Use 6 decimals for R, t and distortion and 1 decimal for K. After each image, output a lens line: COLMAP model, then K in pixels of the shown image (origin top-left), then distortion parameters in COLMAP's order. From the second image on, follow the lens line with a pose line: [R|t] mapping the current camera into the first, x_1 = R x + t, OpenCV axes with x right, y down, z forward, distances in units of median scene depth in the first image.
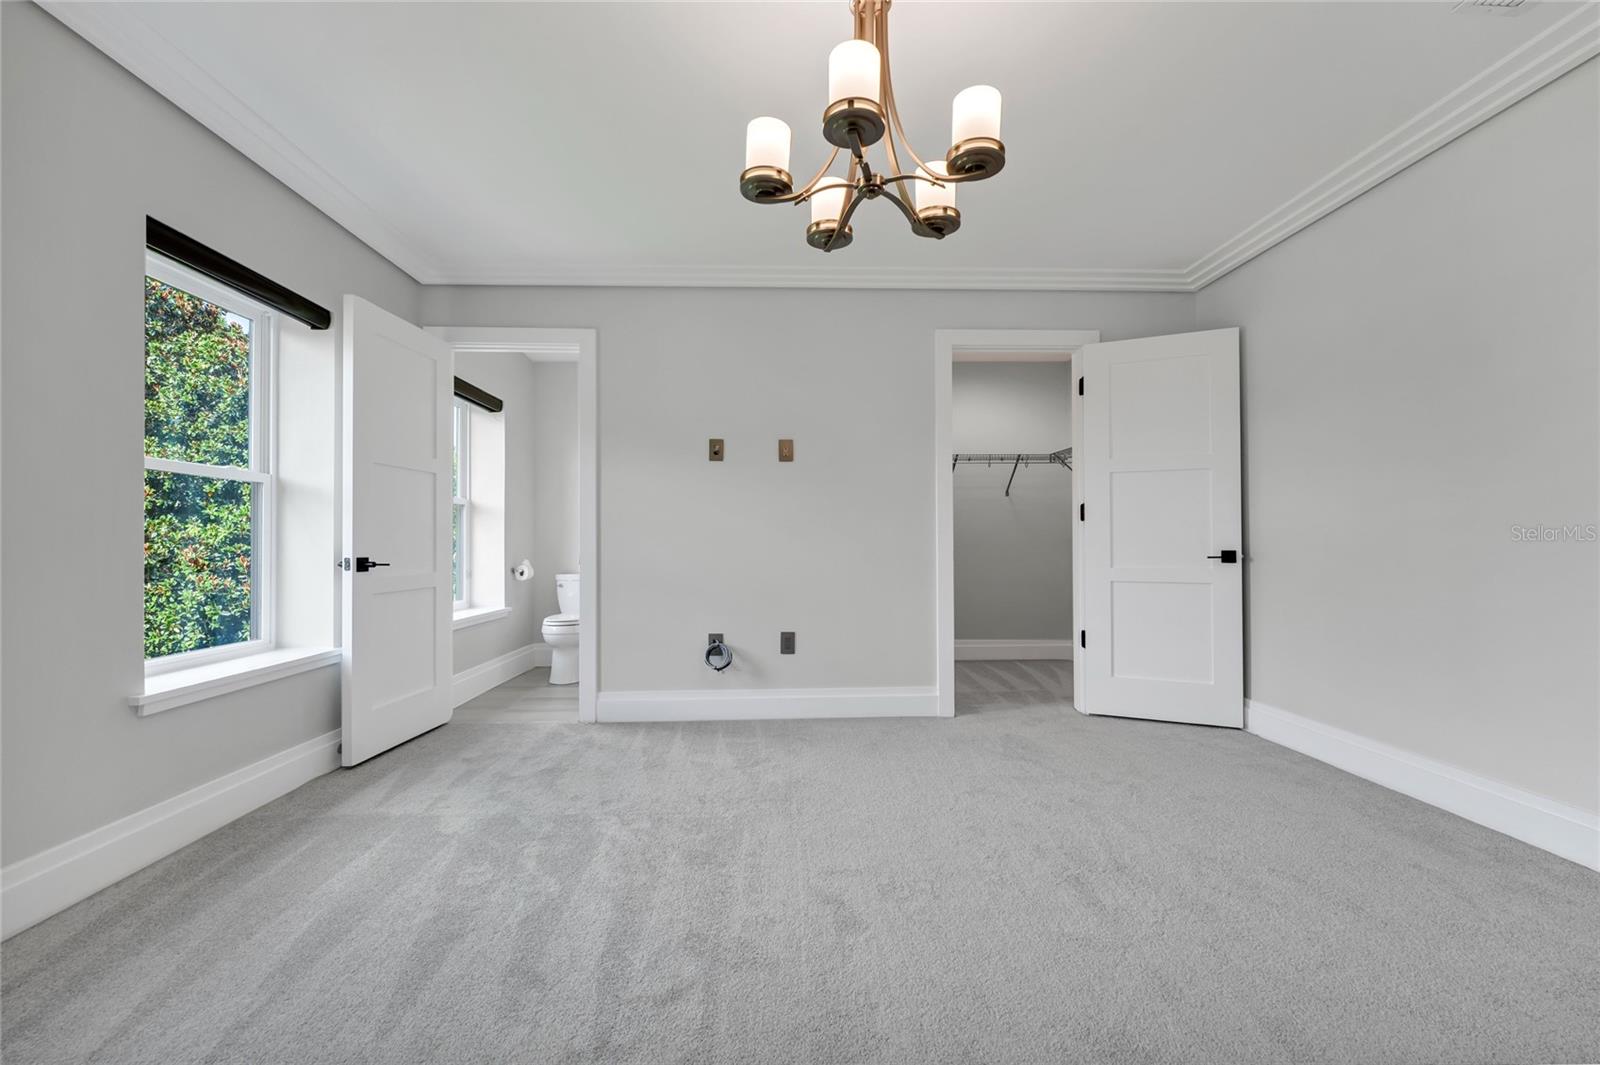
lens RADIAL K [[658.9, 0, 800.0], [0, 658.9, 532.5], [0, 0, 1]] dist [0.000337, 0.000061]
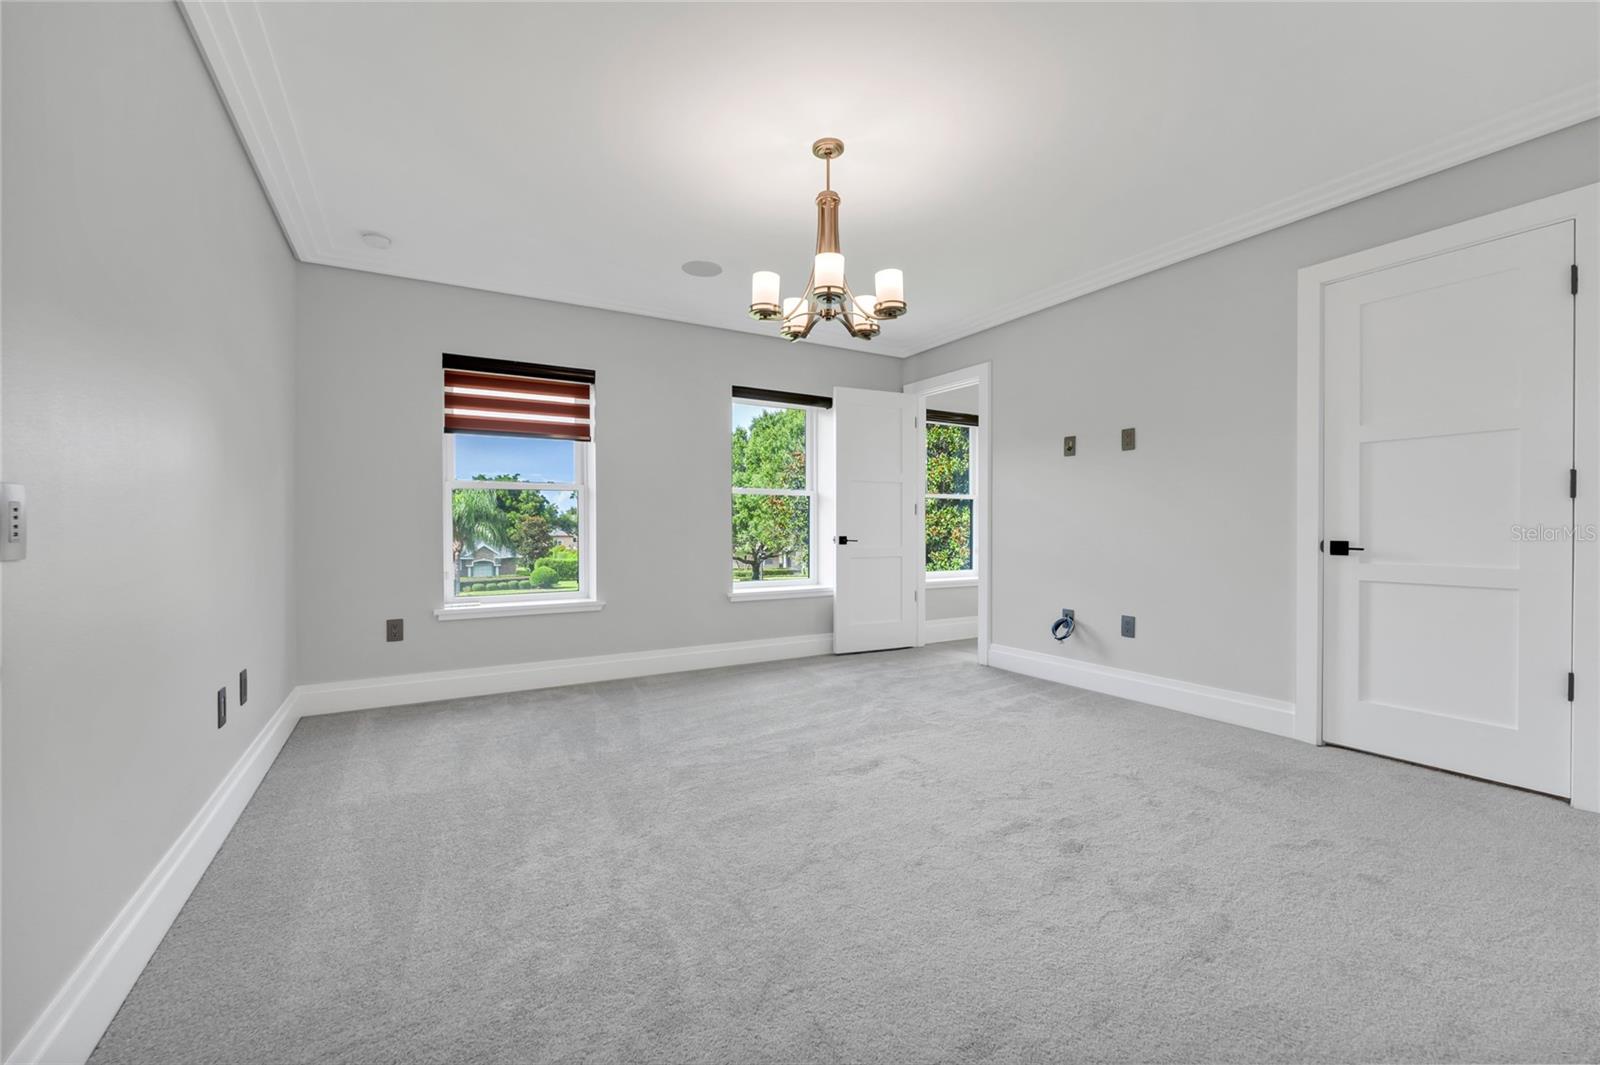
lens RADIAL K [[658.9, 0, 800.0], [0, 658.9, 532.5], [0, 0, 1]] dist [0.000337, 0.000061]
pose [[0.471328, 0.011007, -0.881890, 0.809625], [0.012911, 0.999729, 0.019378, -0.007301], [0.881864, -0.020520, 0.471058, 0.079953]]
